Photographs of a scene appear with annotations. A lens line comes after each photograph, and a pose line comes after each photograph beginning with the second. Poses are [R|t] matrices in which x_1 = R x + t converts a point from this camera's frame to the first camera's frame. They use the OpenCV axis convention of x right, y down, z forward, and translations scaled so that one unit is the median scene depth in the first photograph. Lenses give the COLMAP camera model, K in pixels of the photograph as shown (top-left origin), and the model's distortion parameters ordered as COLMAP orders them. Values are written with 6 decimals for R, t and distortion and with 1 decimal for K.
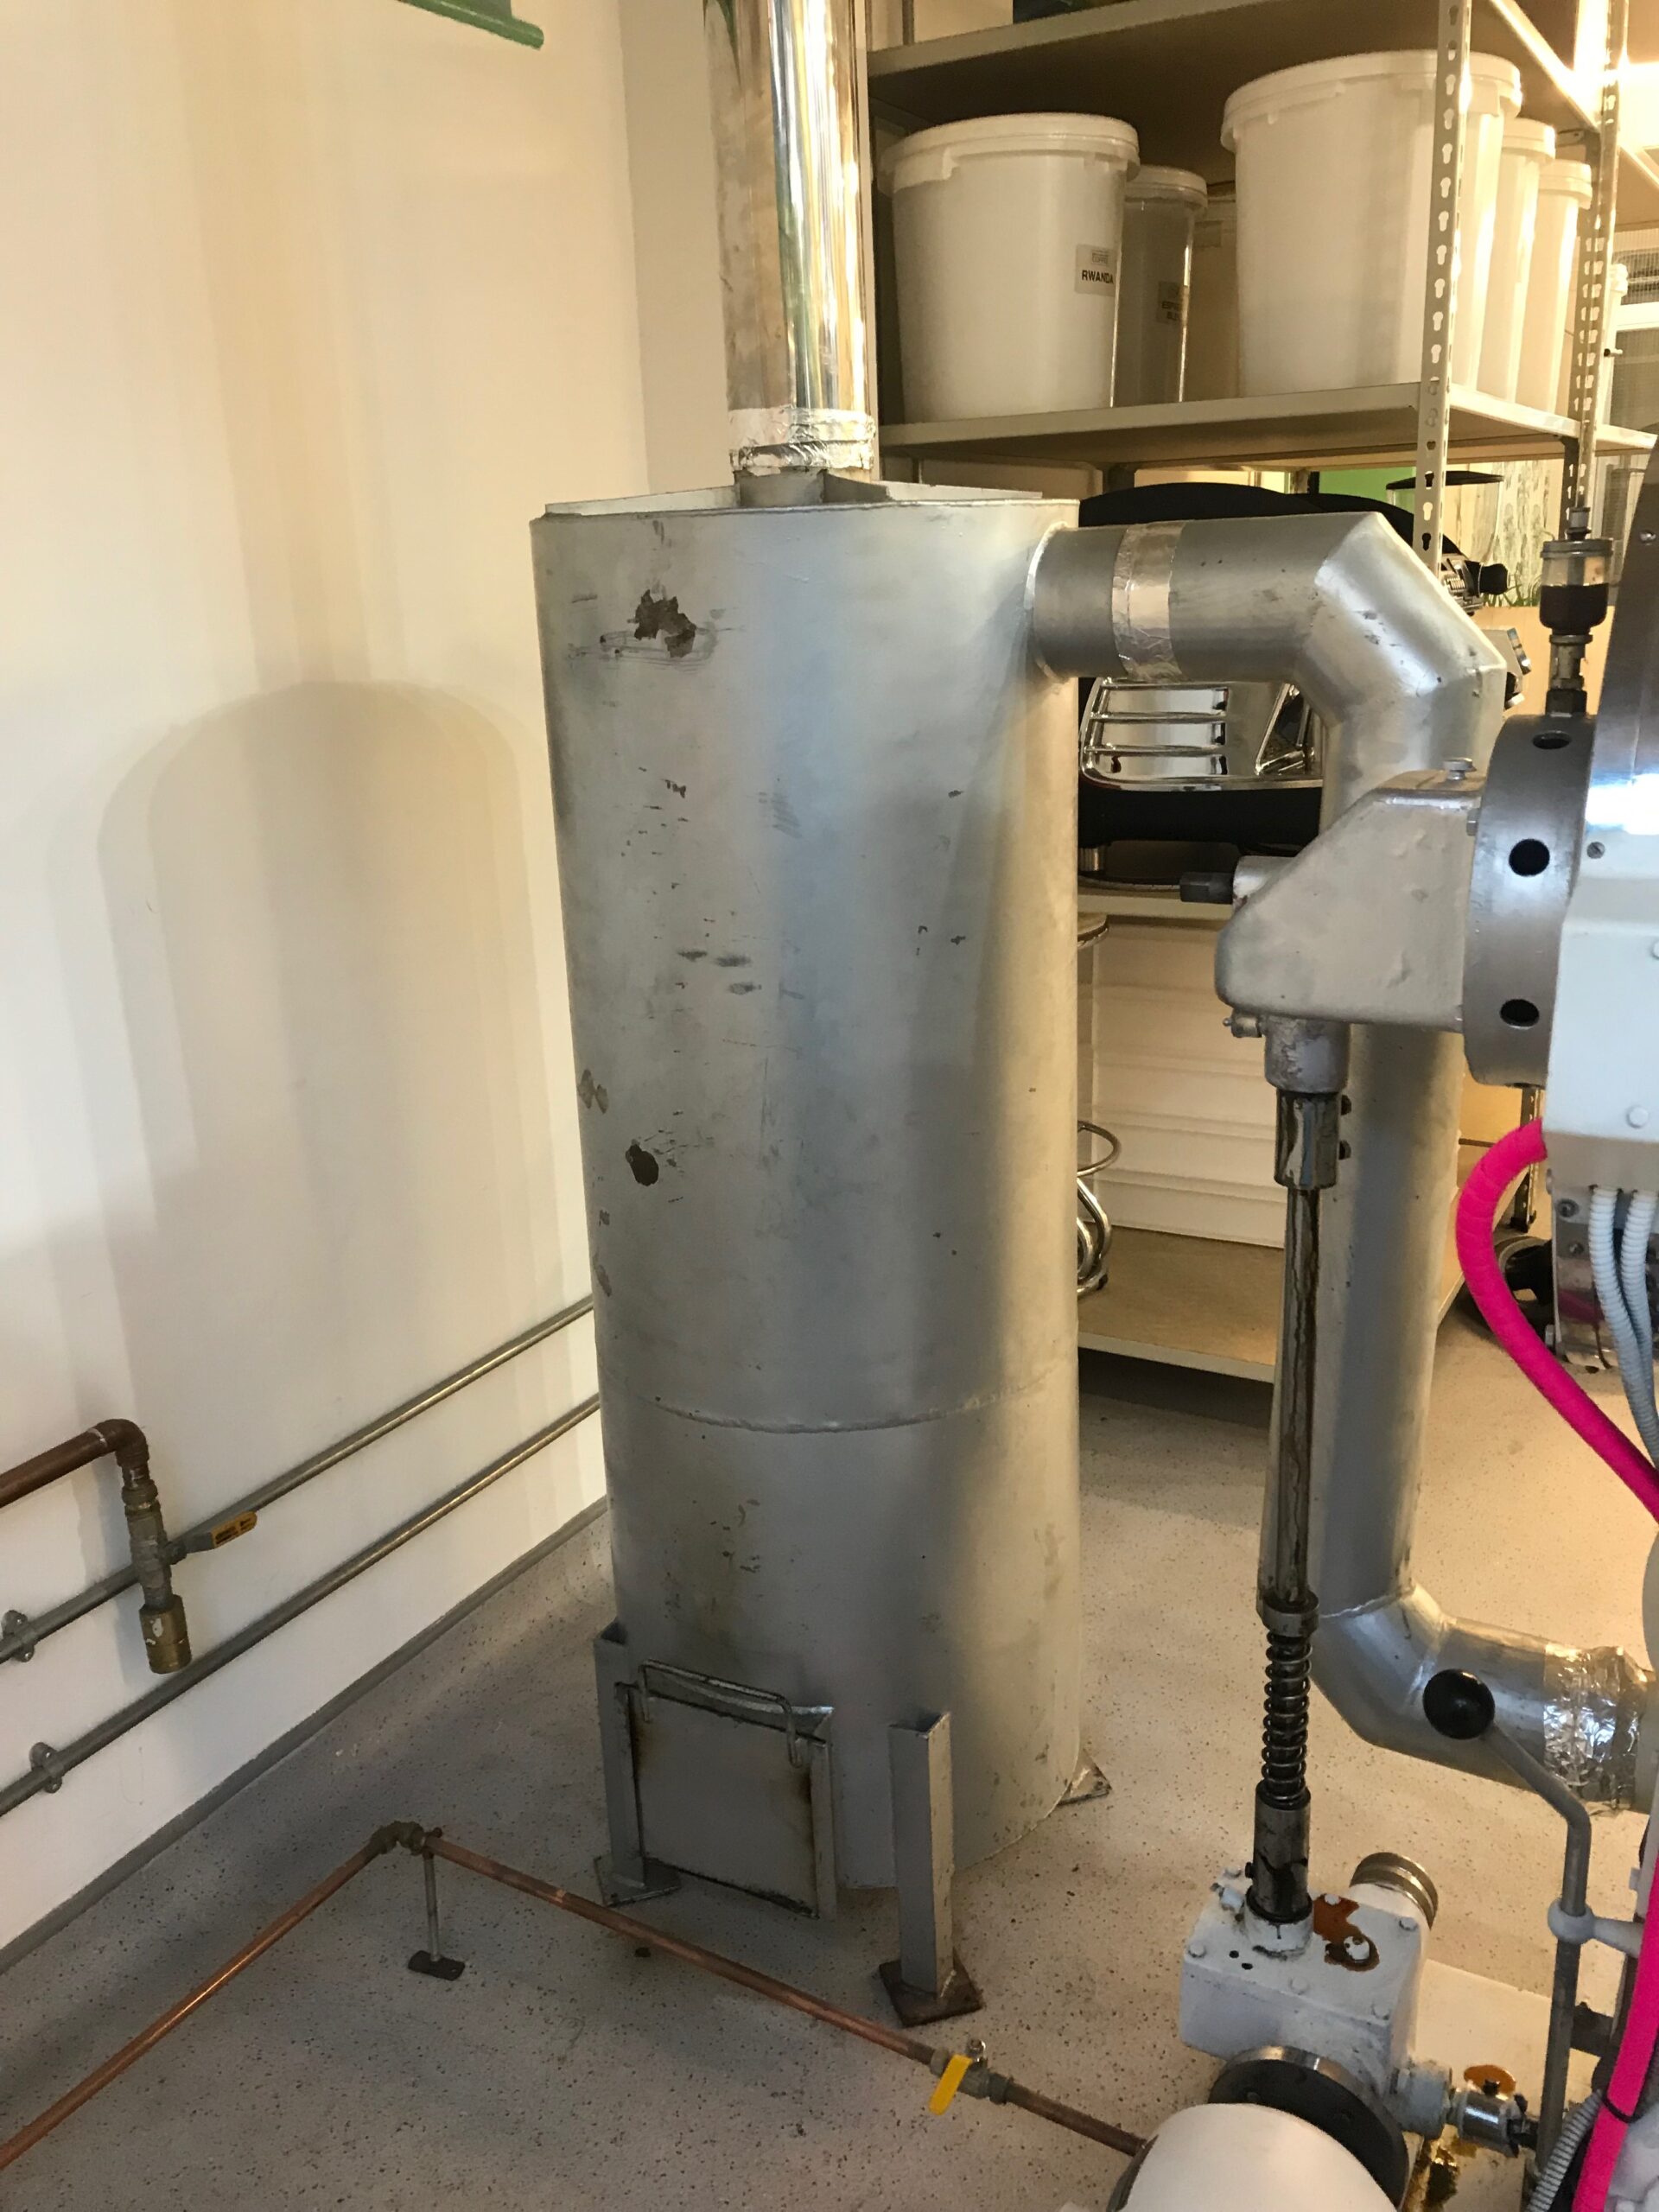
lens RADIAL K [[1814.3, 0, 852.0], [0, 1814.3, 1107.0], [0, 0, 1]] dist [0.030007, -0.040868]
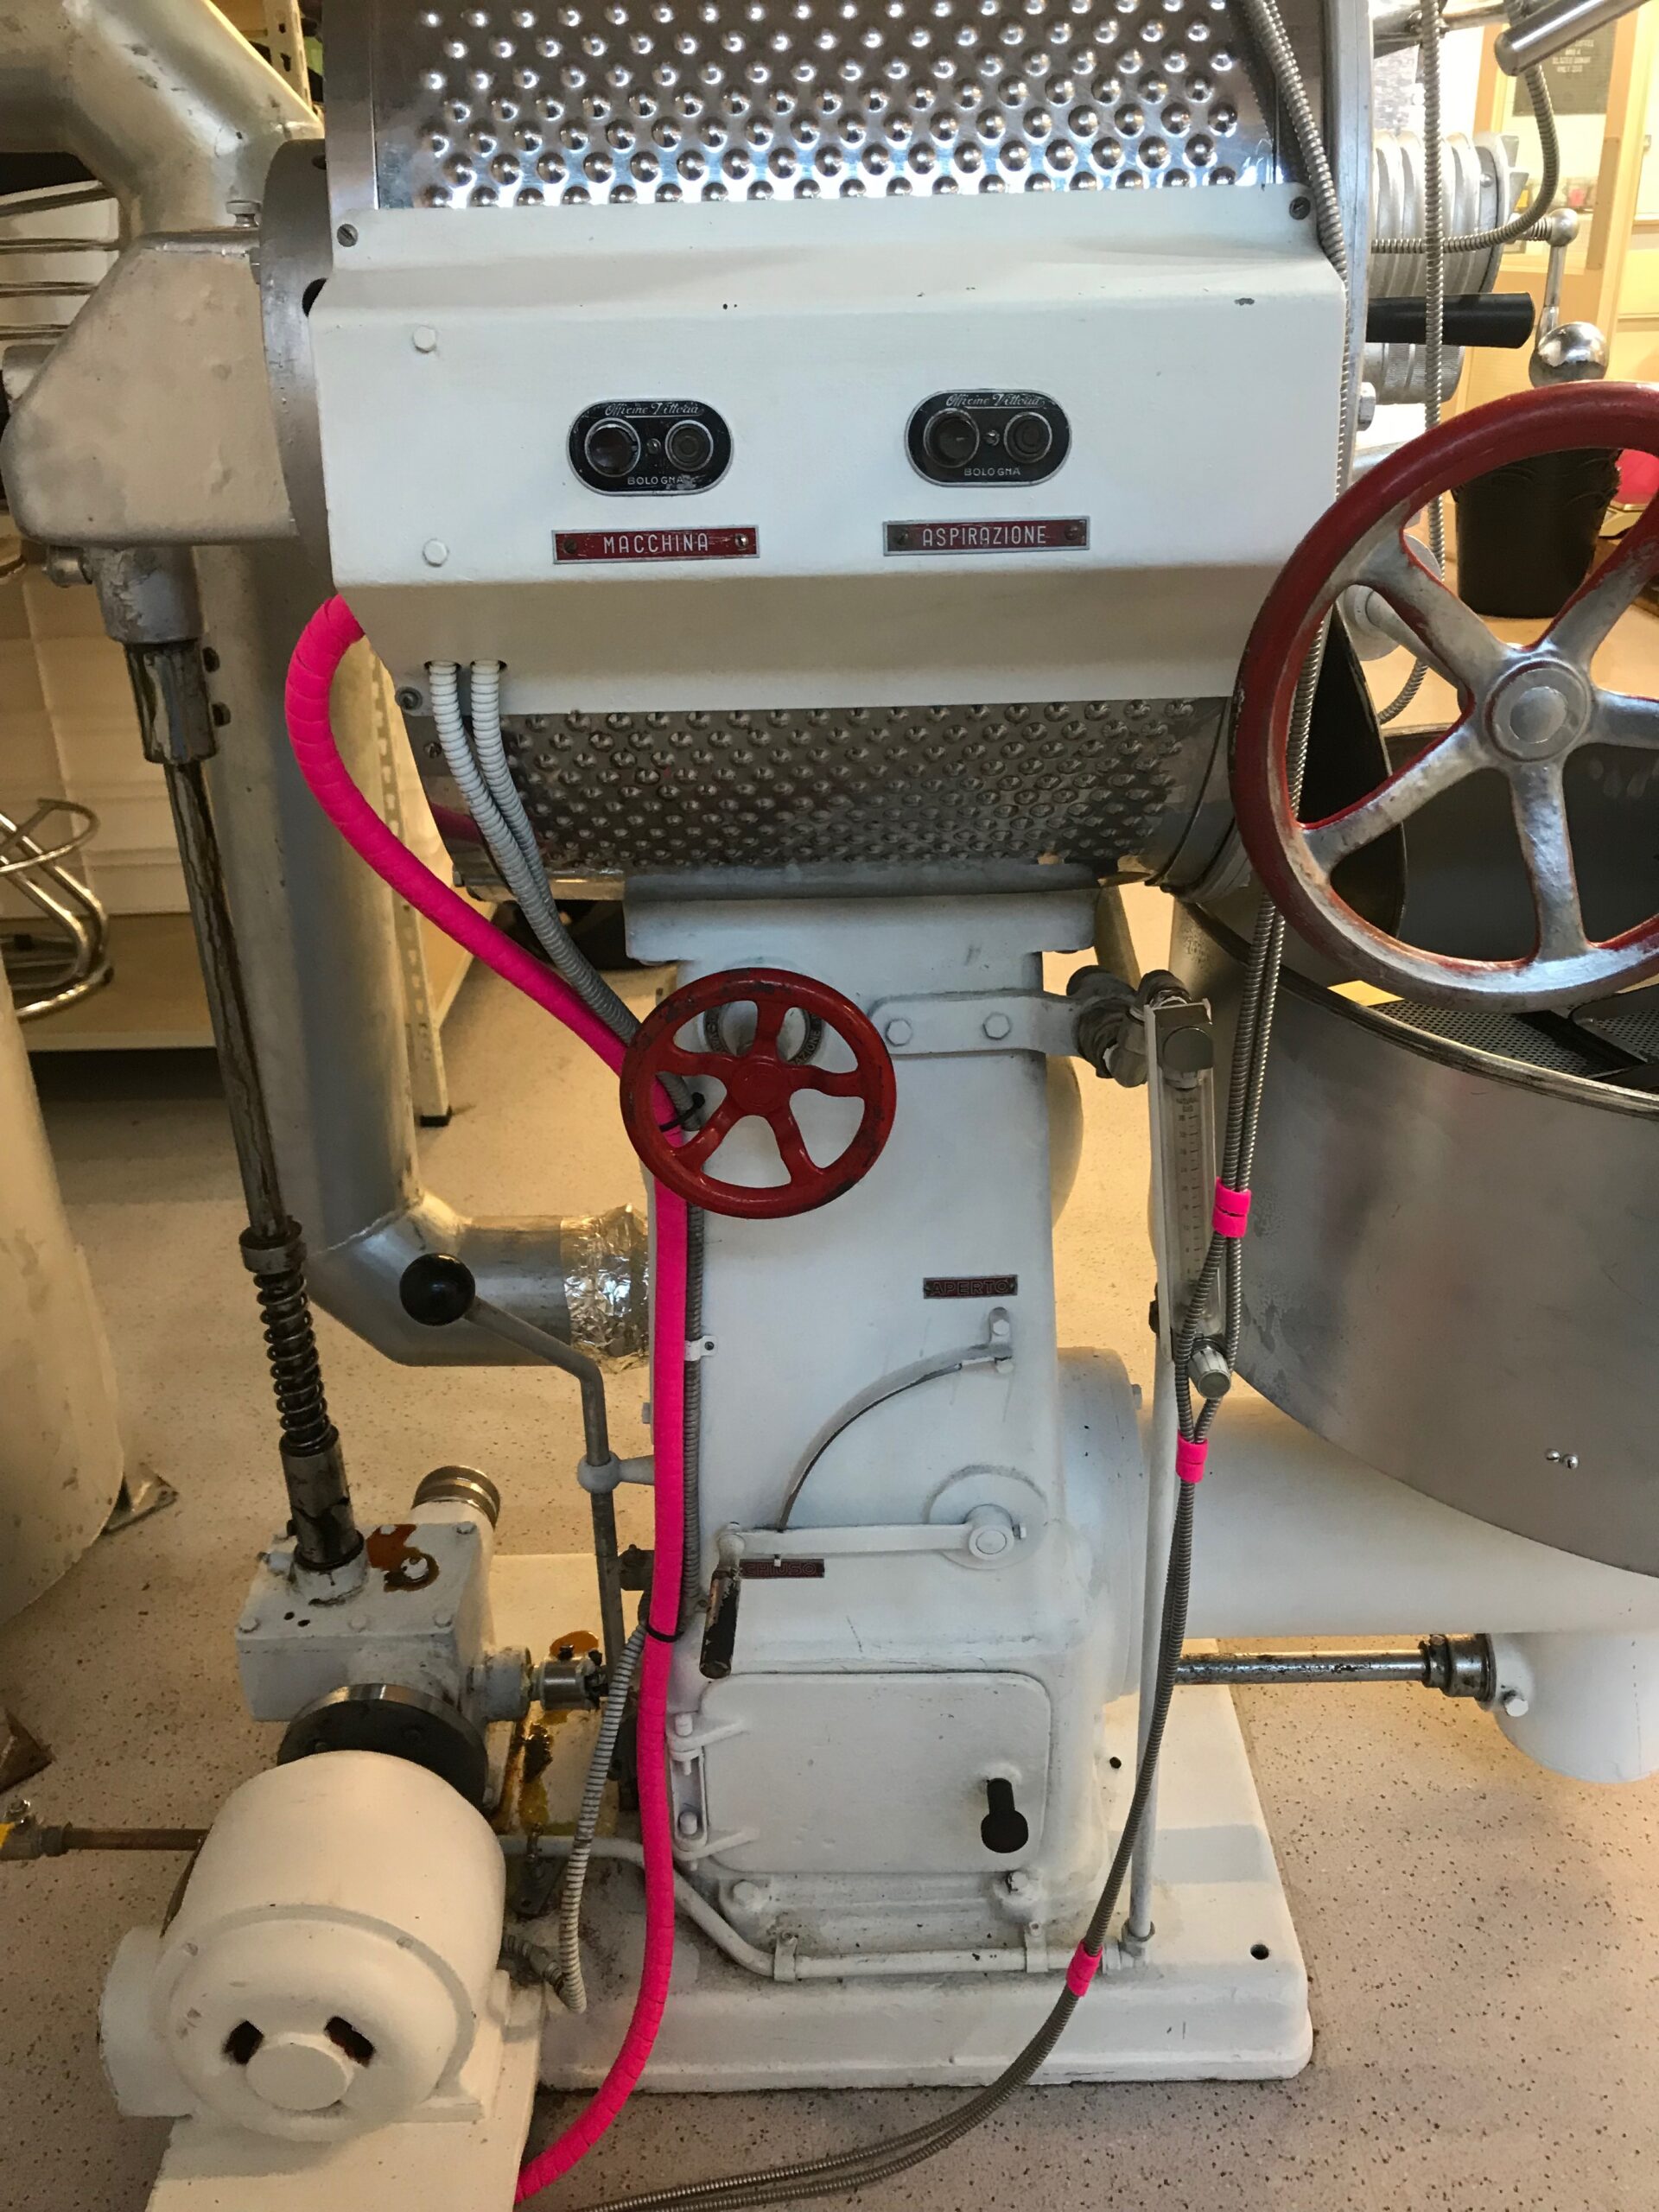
lens RADIAL K [[1814.3, 0, 844.1], [0, 1814.3, 1116.8], [0, 0, 1]] dist [0.030007, -0.040868]
pose [[0.874846, -0.207252, 0.437825, 0.104968], [0.129845, 0.971105, 0.200236, 0.069463], [-0.466674, -0.118327, 0.876479, 0.085299]]
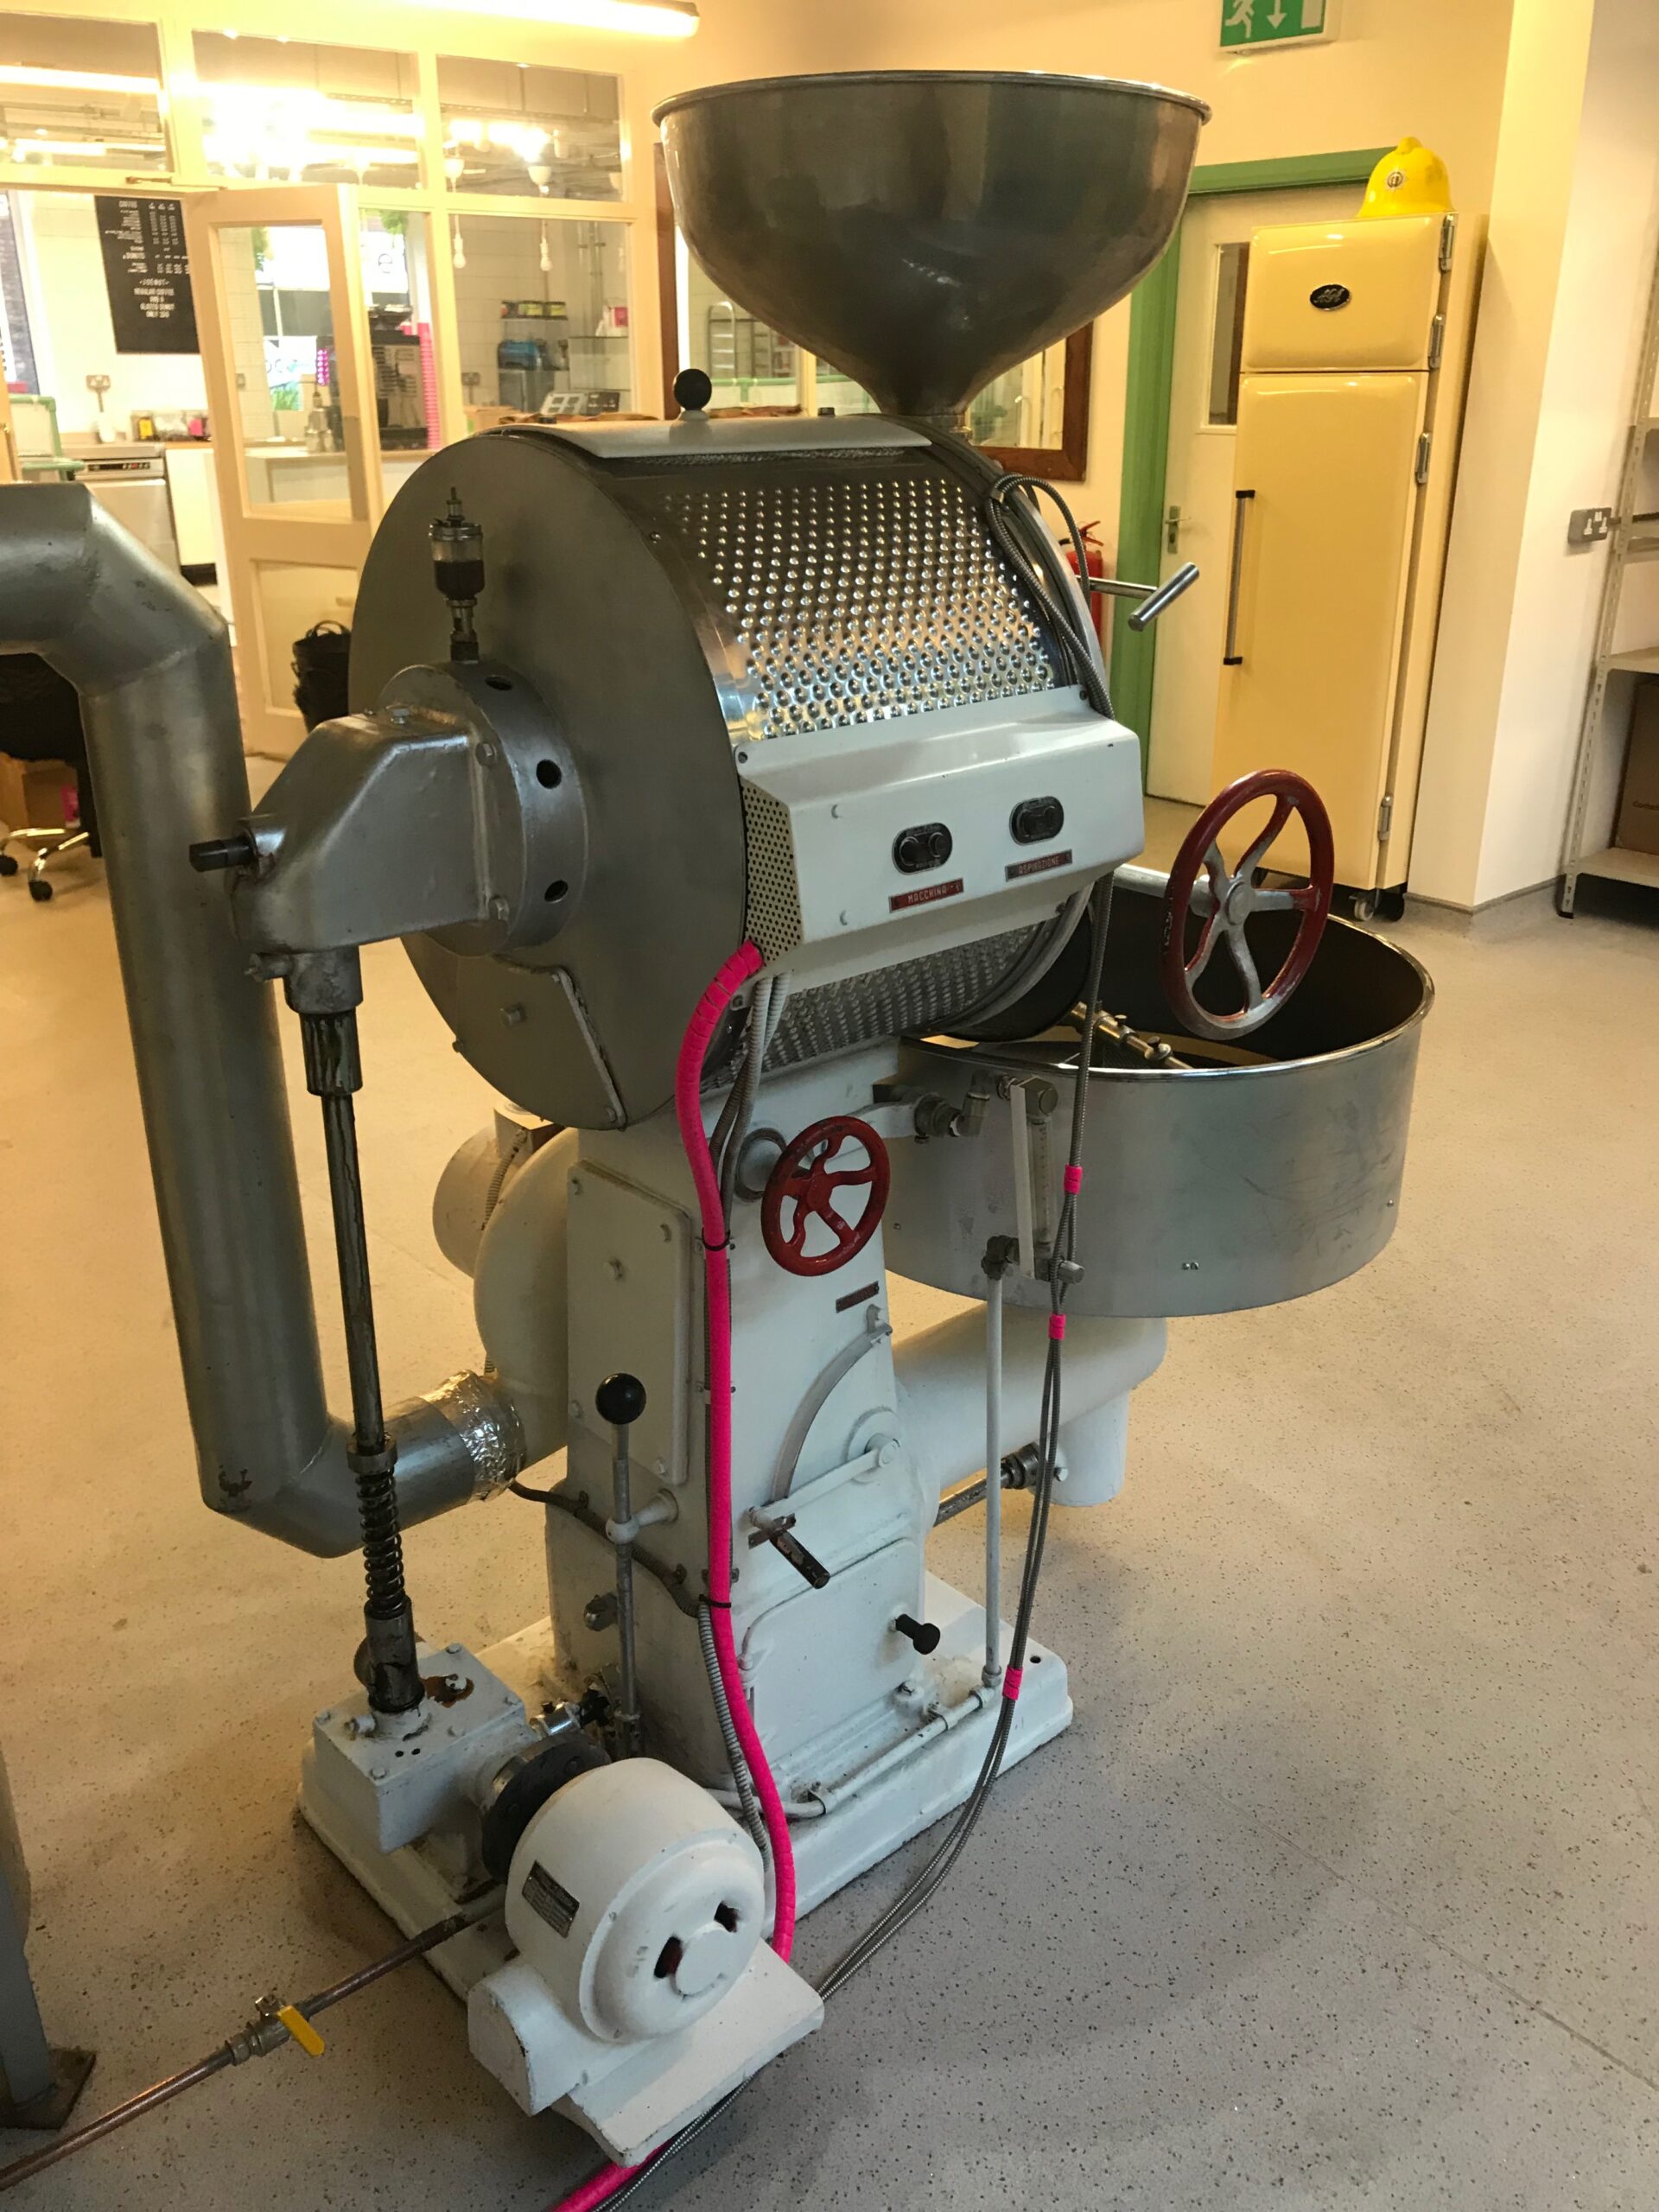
lens RADIAL K [[1814.3, 0, 838.7], [0, 1814.3, 1100.3], [0, 0, 1]] dist [0.030007, -0.040868]
pose [[0.328024, -0.325505, 0.886818, -0.612684], [0.257468, 0.934026, 0.247598, -0.142011], [-0.908906, 0.147110, 0.390191, 0.245072]]
